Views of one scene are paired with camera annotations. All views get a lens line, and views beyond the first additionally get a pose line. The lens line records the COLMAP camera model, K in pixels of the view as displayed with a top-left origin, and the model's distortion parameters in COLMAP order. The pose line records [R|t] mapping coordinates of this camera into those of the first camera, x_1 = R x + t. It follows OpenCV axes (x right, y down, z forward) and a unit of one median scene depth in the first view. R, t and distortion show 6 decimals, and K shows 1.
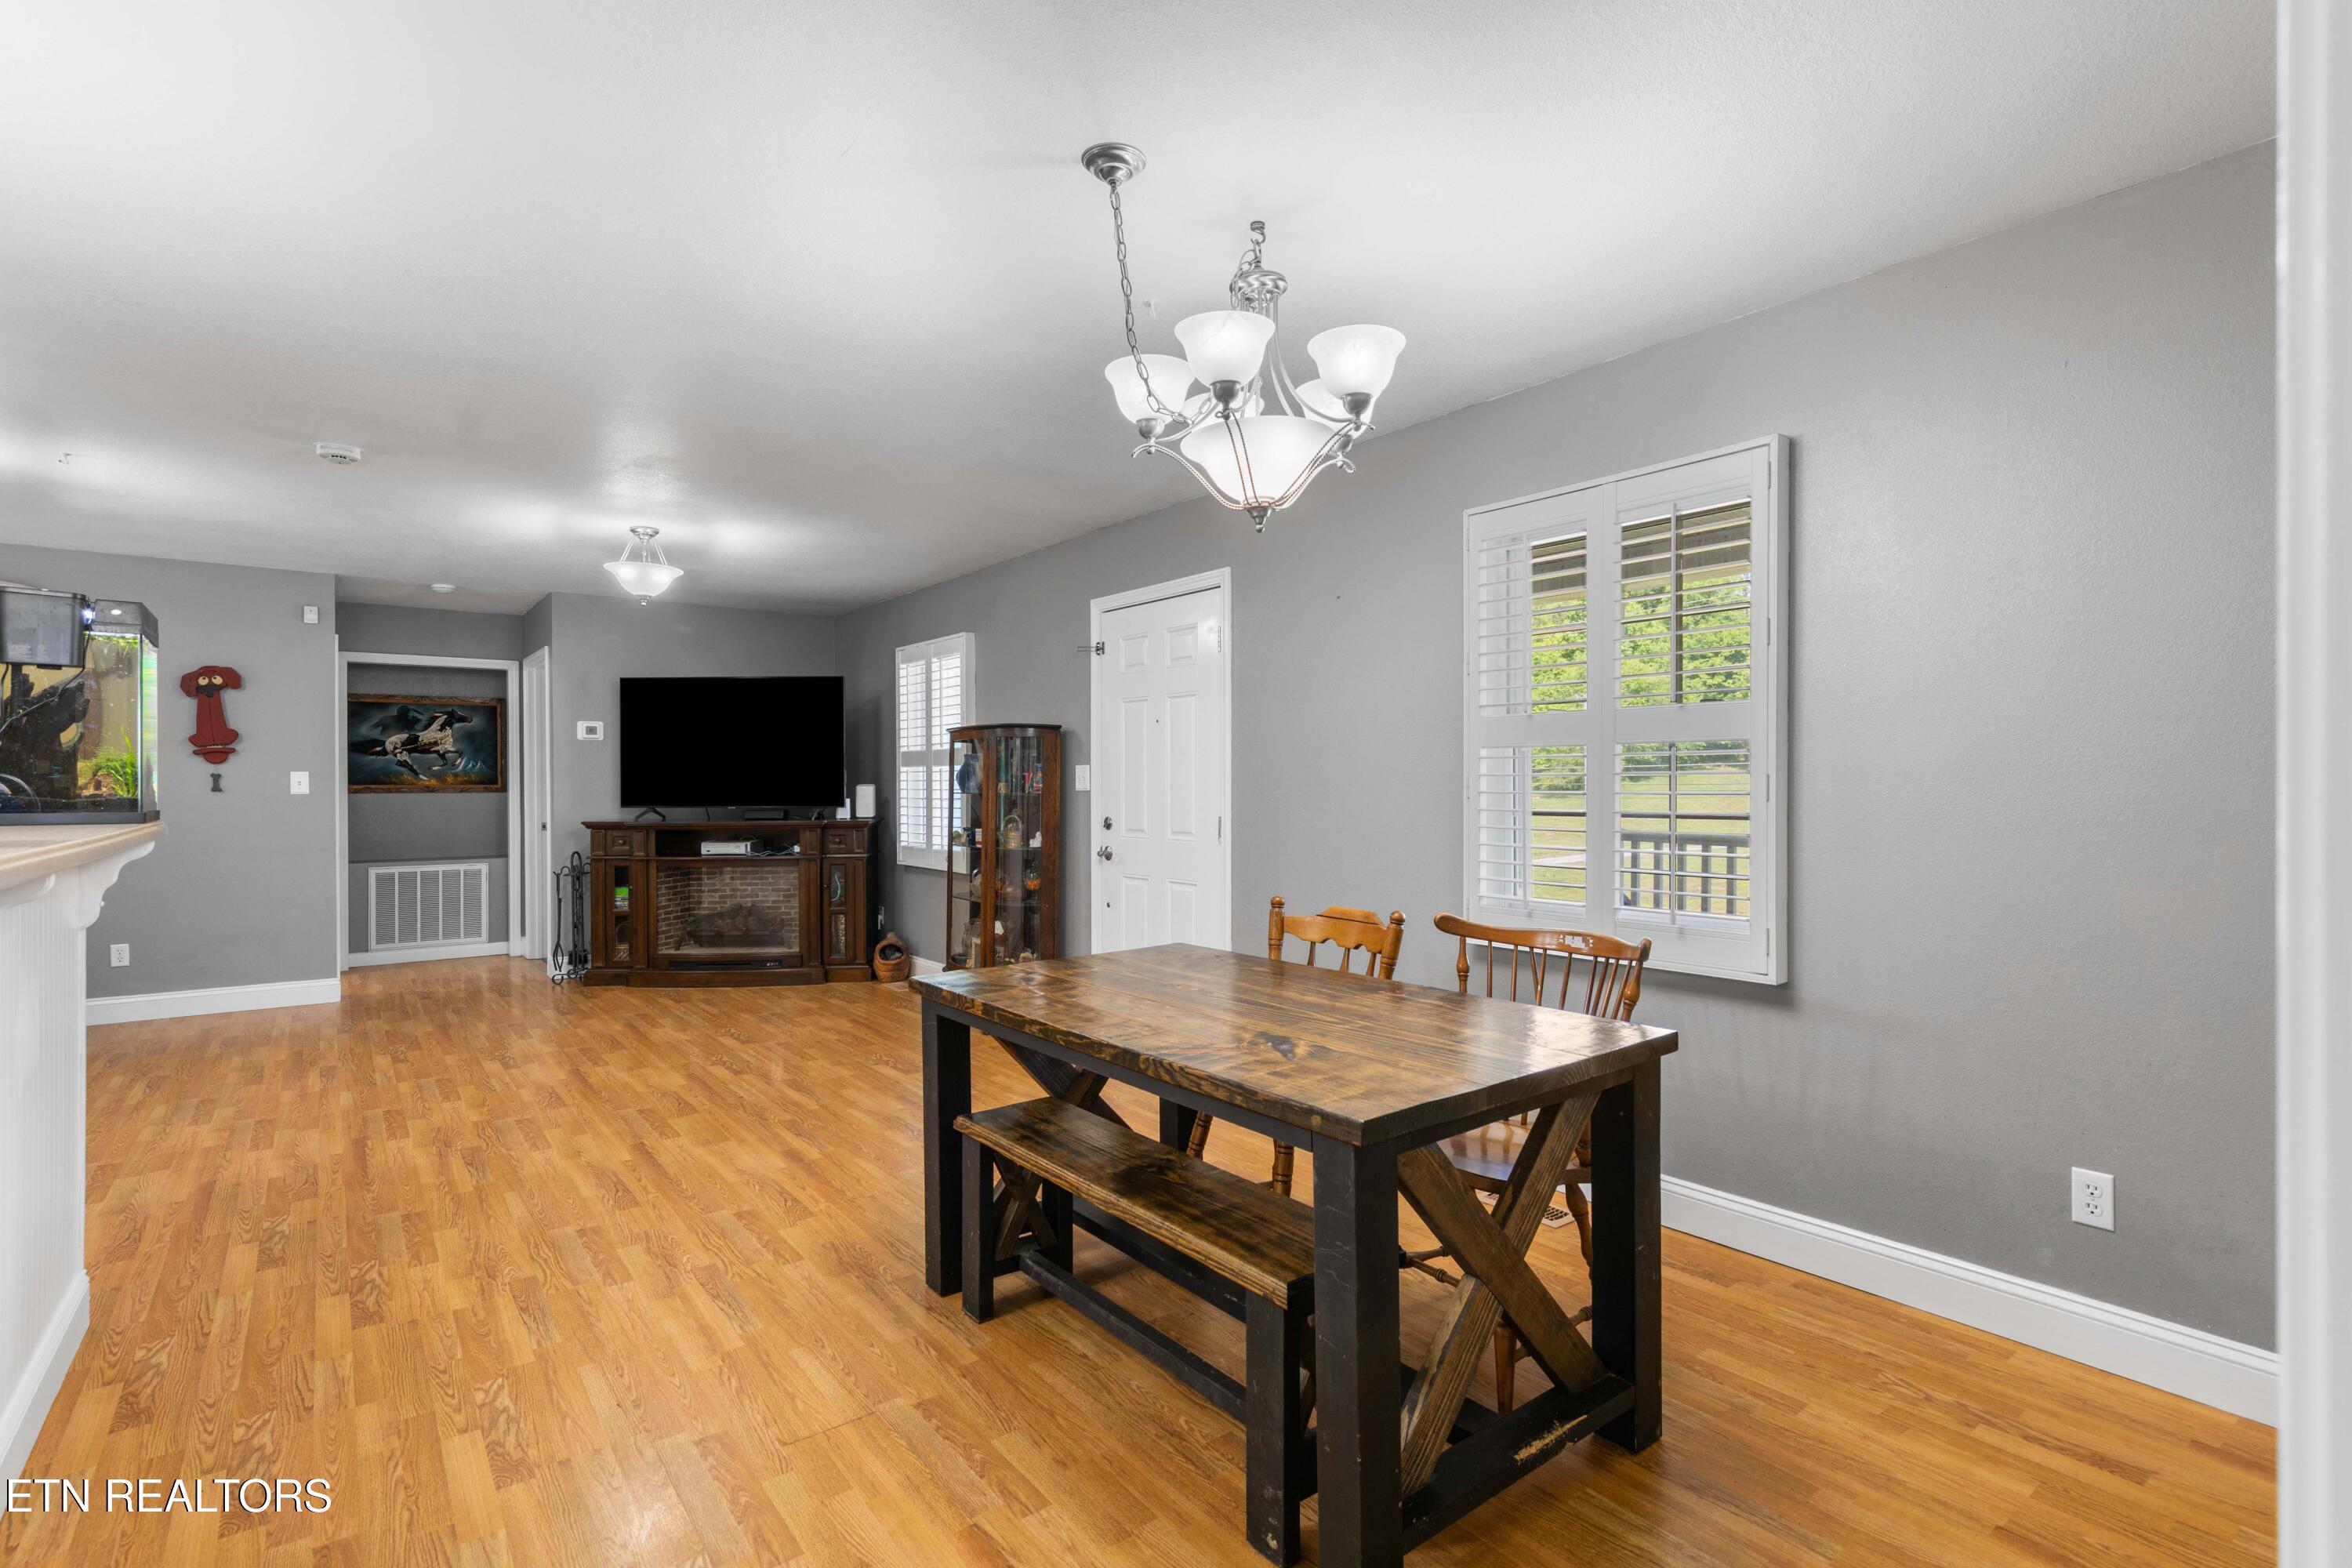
lens RADIAL K [[1121.1, 0, 1185.3], [0, 1121.1, 789.3], [0, 0, 1]] dist [0.009258, -0.003491]
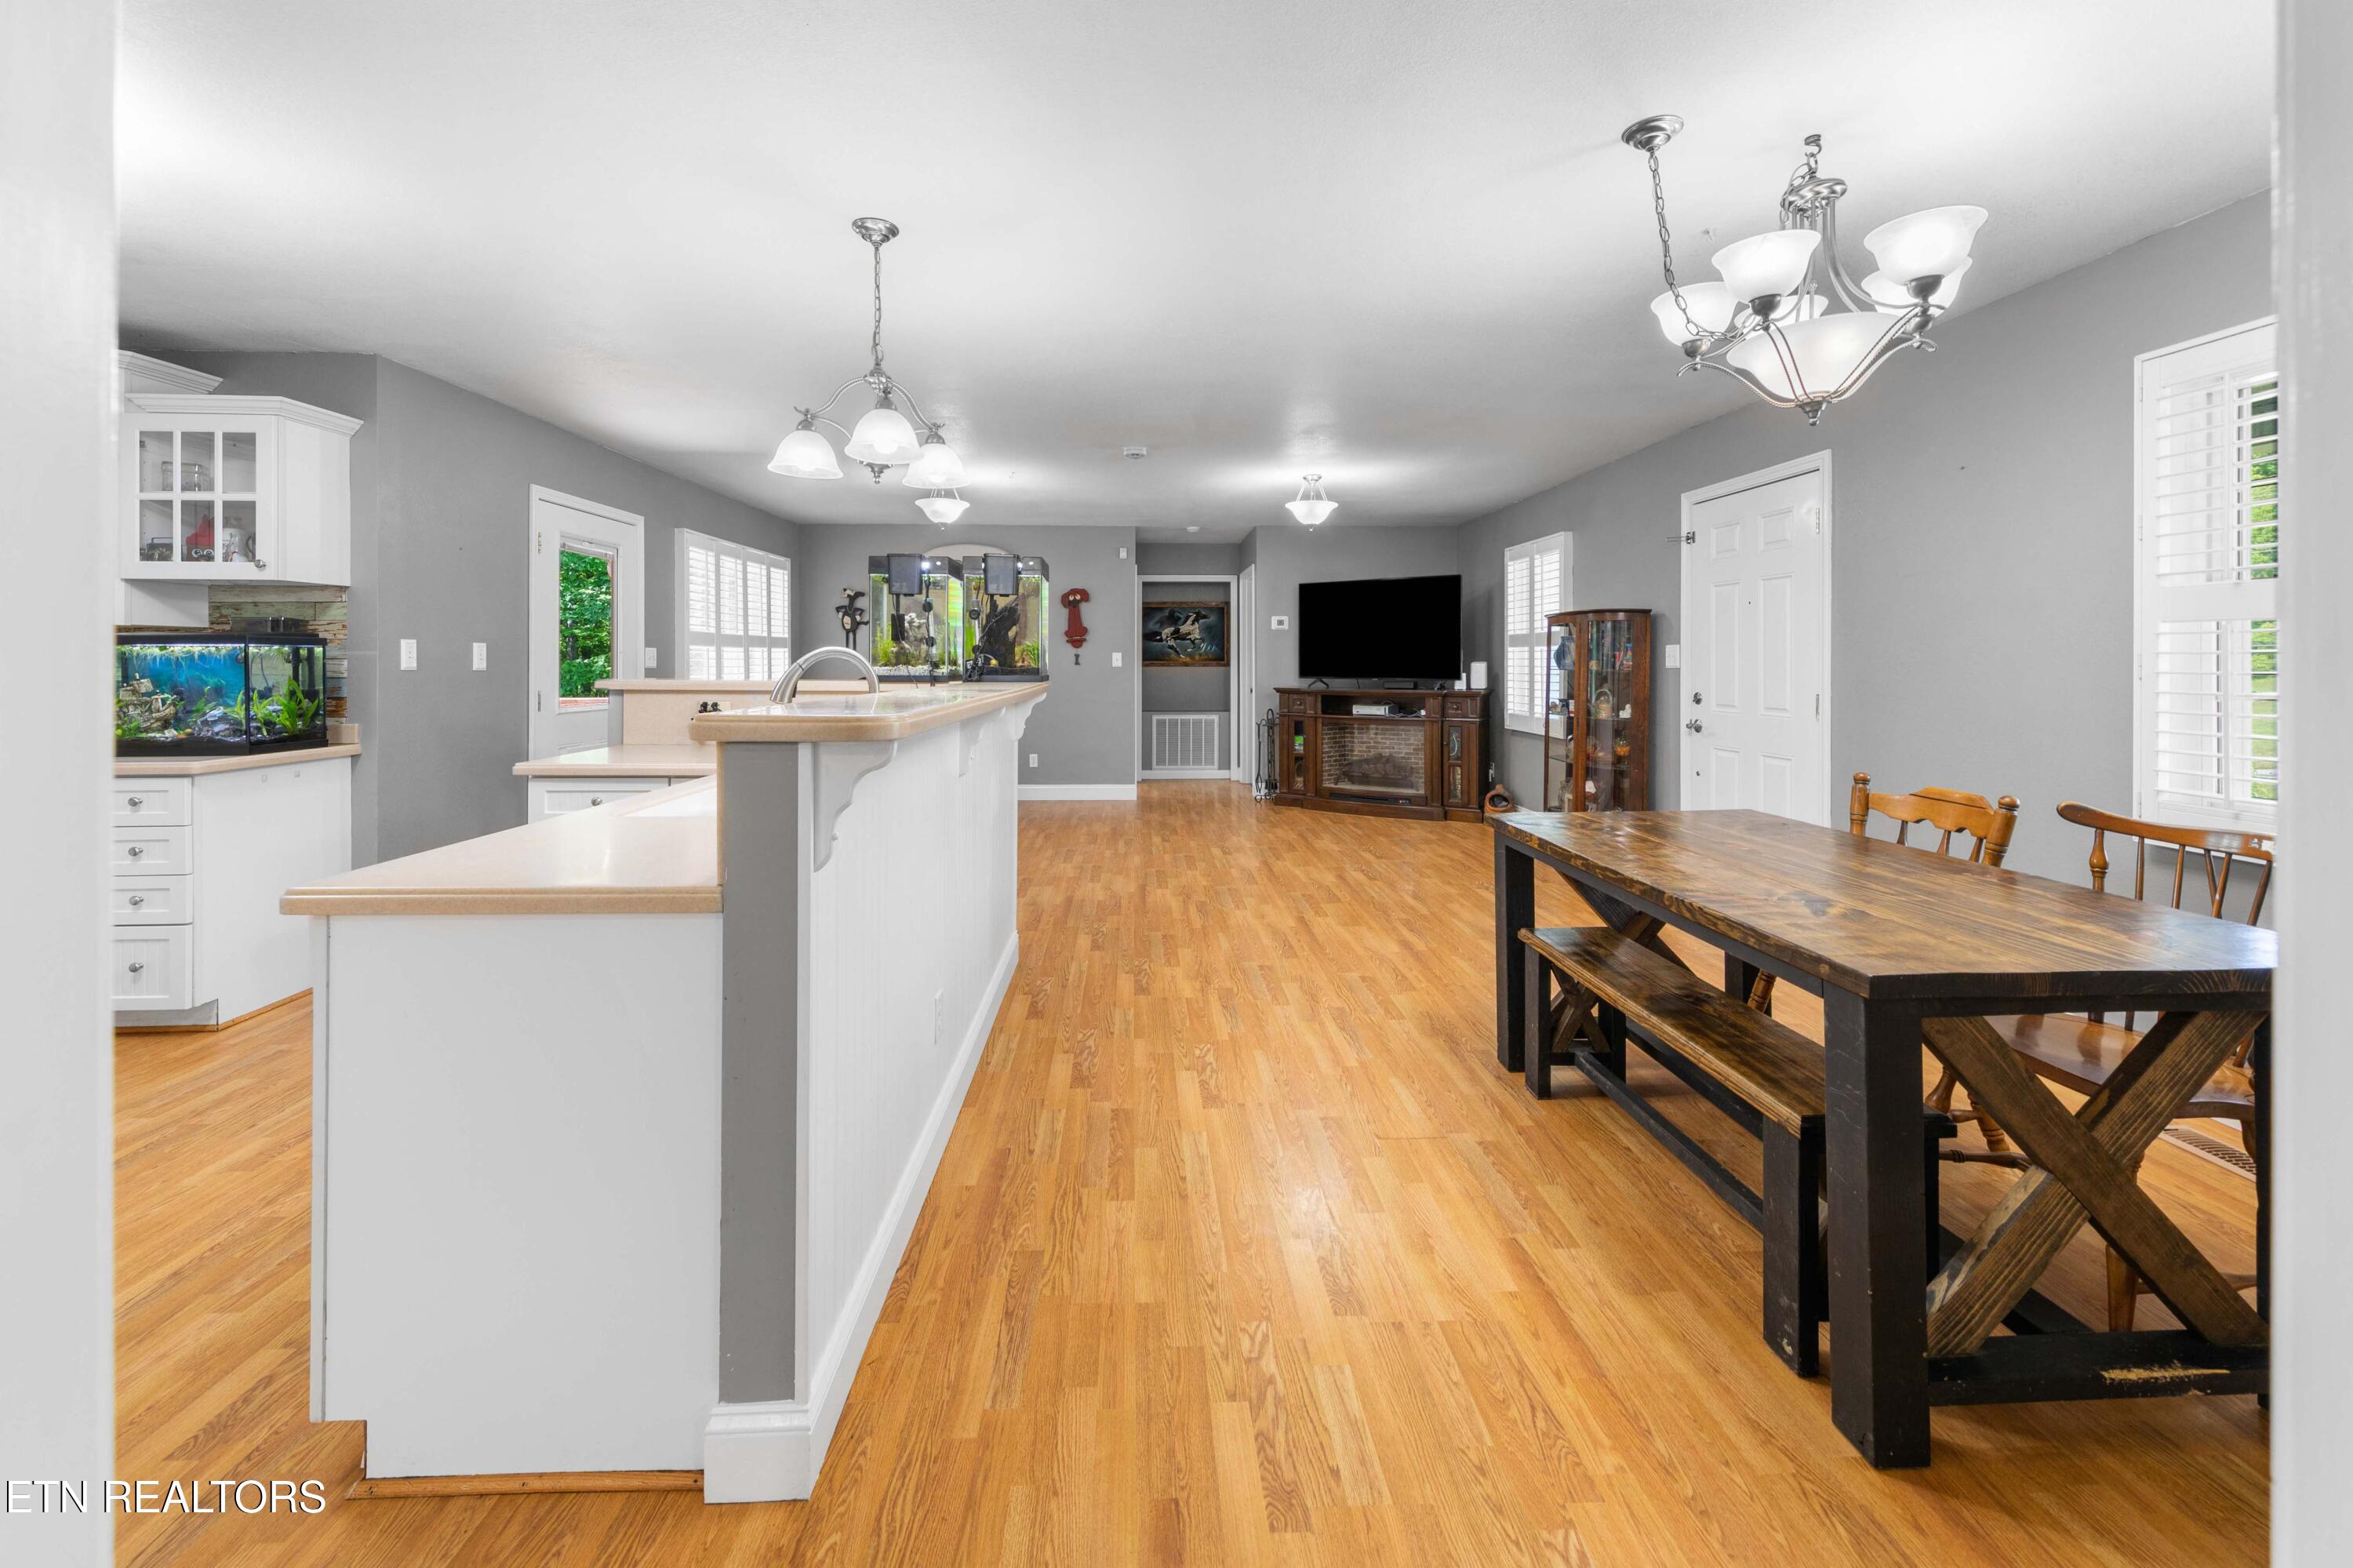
lens RADIAL K [[932.0, 0, 1163.2], [0, 932.0, 665.2], [0, 0, 1]] dist [-0.001941, -0.000604]
pose [[0.813162, 0.005648, -0.582009, 0.037102], [-0.006301, 0.999980, 0.000902, 0.000746], [0.582003, 0.002934, 0.813182, -0.035480]]
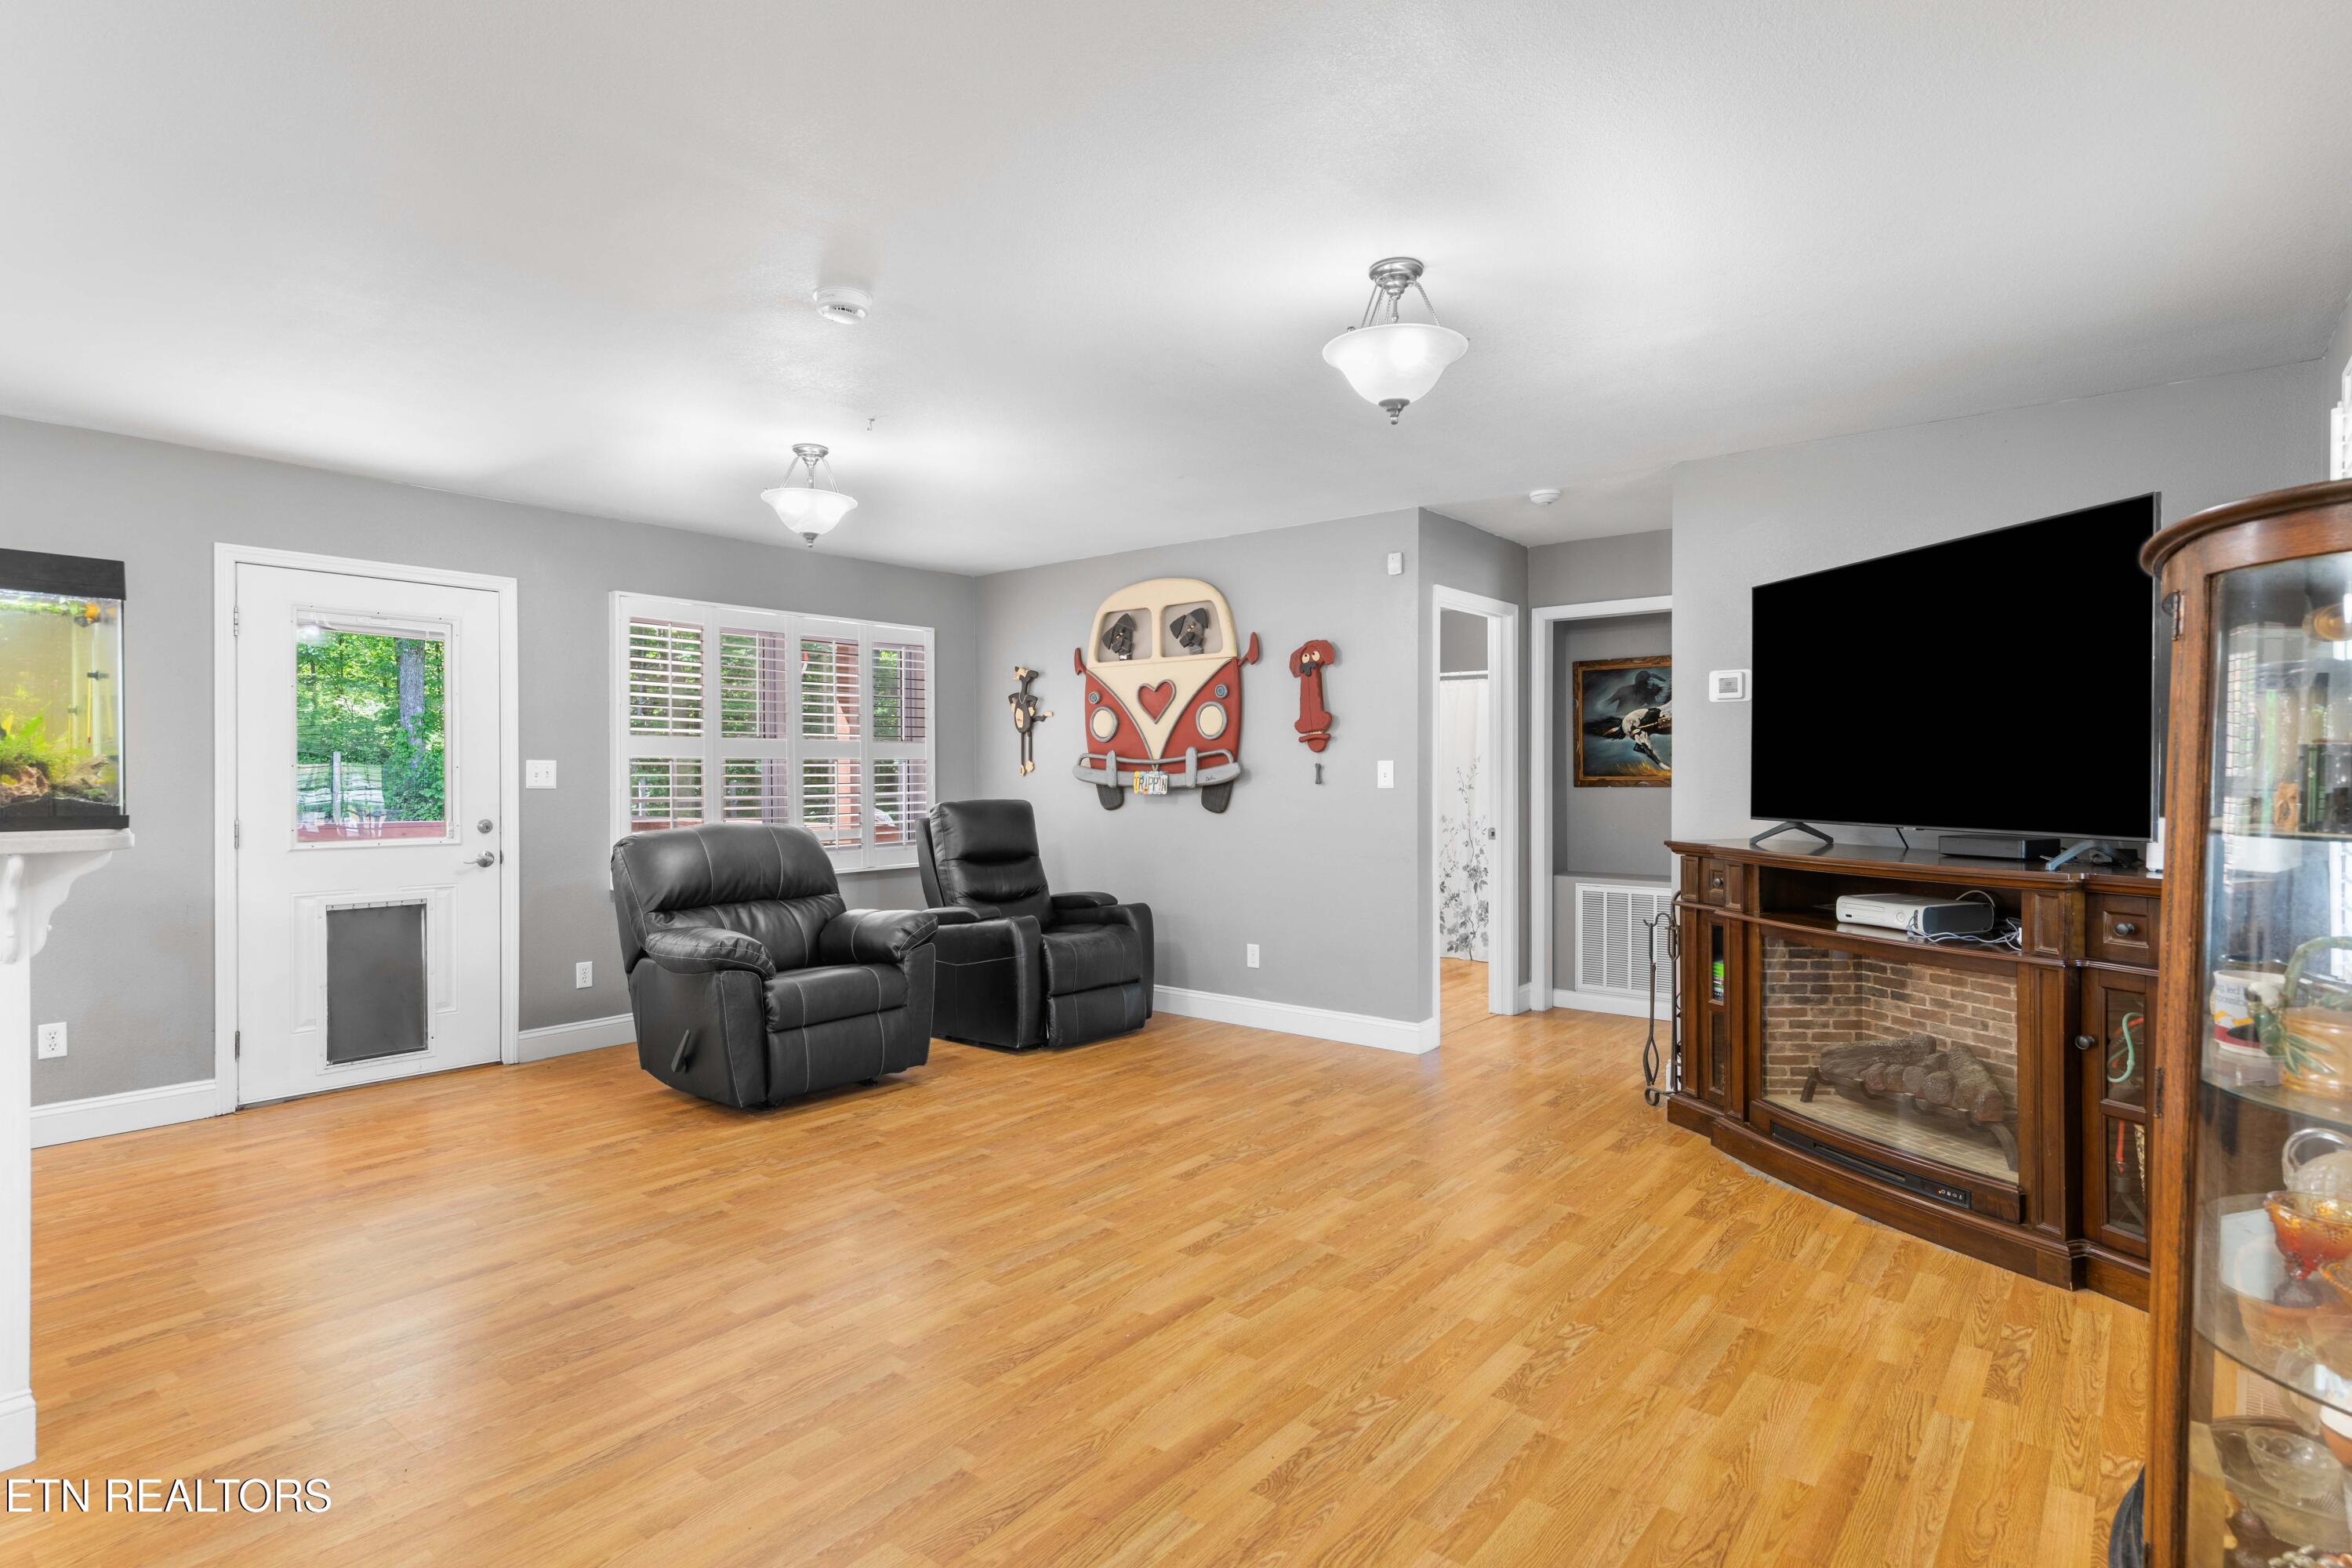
lens RADIAL K [[1191.5, 0, 1168.2], [0, 1191.5, 786.4], [0, 0, 1]] dist [0.000866, -0.000504]
pose [[0.229031, 0.012826, -0.973335, 0.014195], [-0.005420, 0.999914, 0.011901, -0.007854], [0.973404, 0.002550, 0.229081, 0.813151]]
